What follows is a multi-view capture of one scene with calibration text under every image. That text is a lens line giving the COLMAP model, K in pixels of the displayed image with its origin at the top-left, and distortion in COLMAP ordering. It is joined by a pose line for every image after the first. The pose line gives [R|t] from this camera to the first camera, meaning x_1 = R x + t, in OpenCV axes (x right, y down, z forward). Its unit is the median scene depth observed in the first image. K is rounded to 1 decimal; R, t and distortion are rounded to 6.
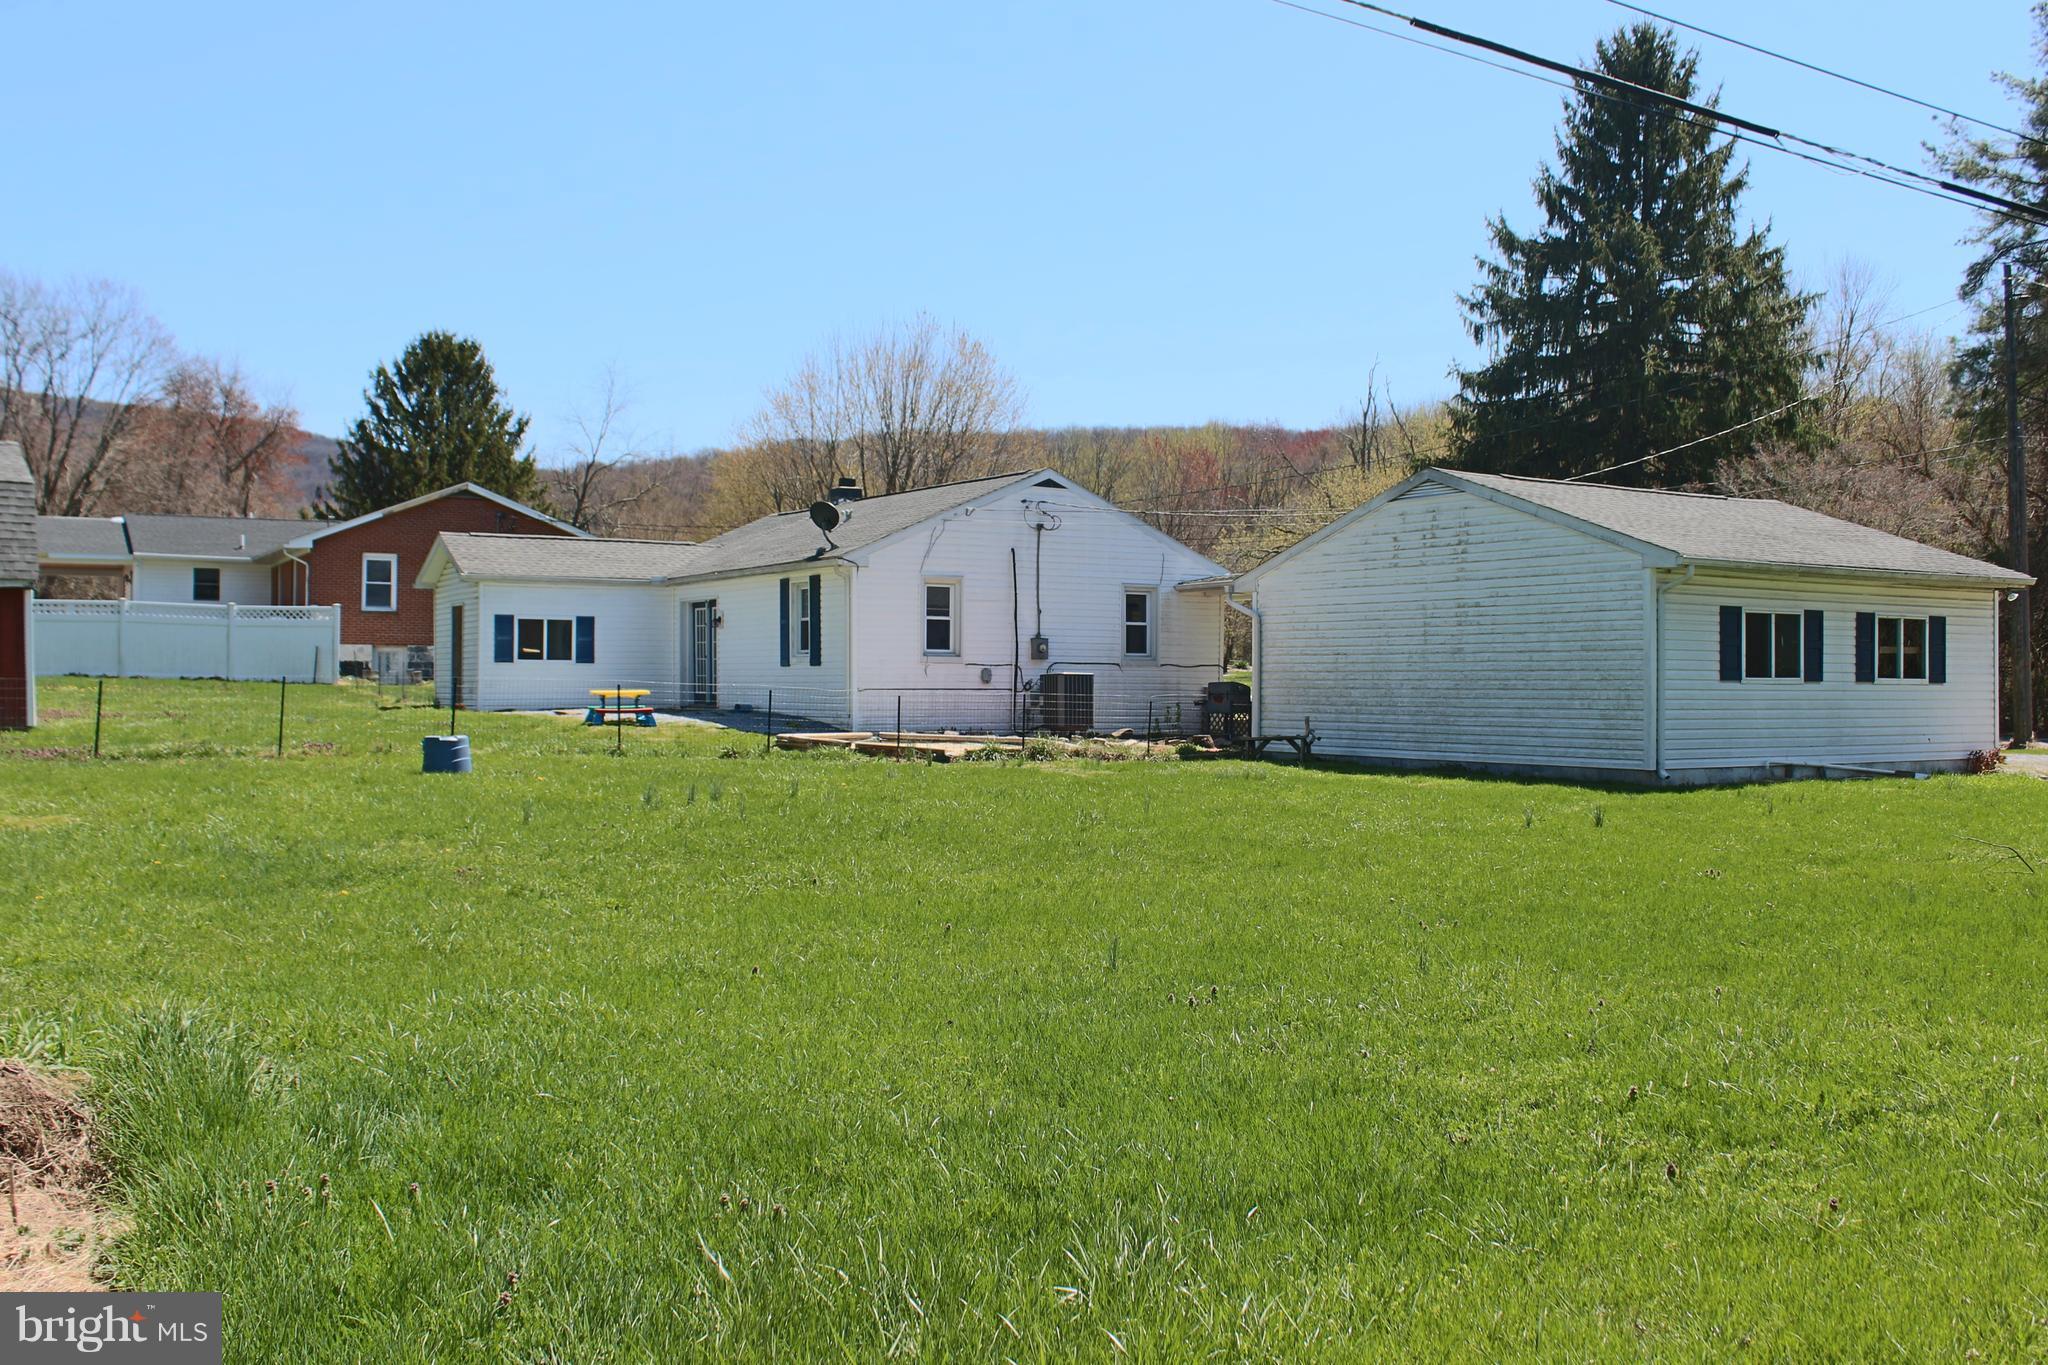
lens RADIAL K [[1921.2, 0, 983.1], [0, 1921.2, 671.1], [0, 0, 1]] dist [-0.171960, 0.174195]
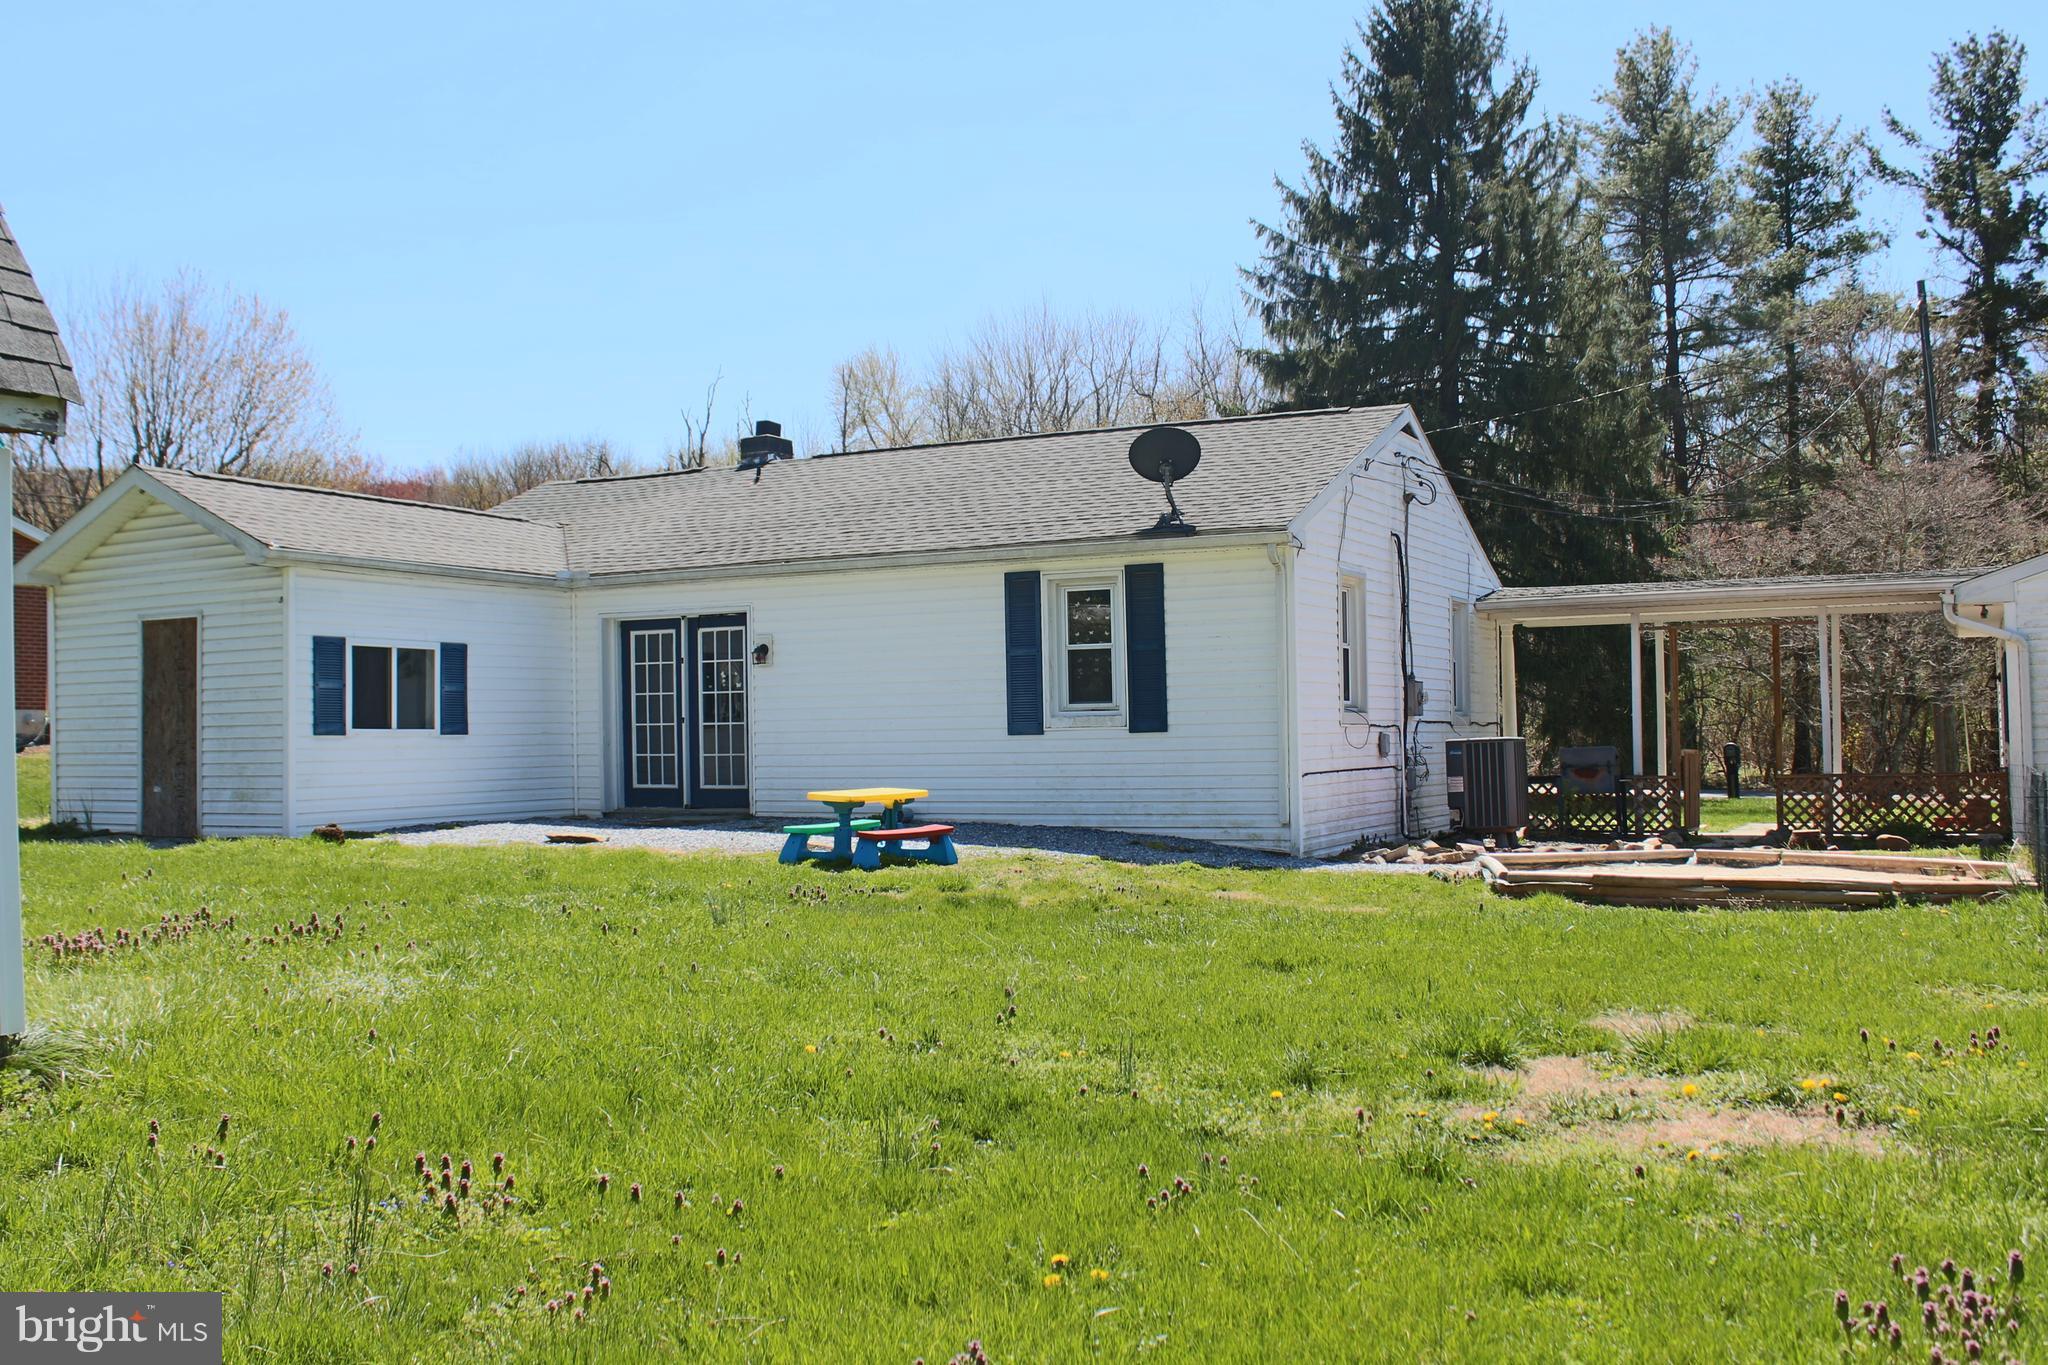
lens RADIAL K [[1921.2, 0, 983.1], [0, 1921.2, 671.1], [0, 0, 1]] dist [-0.171960, 0.174195]
pose [[0.845743, 0.004264, 0.533573, -0.368196], [0.013535, 0.999475, -0.029440, -0.004524], [-0.533418, 0.032121, 0.845241, 0.512414]]
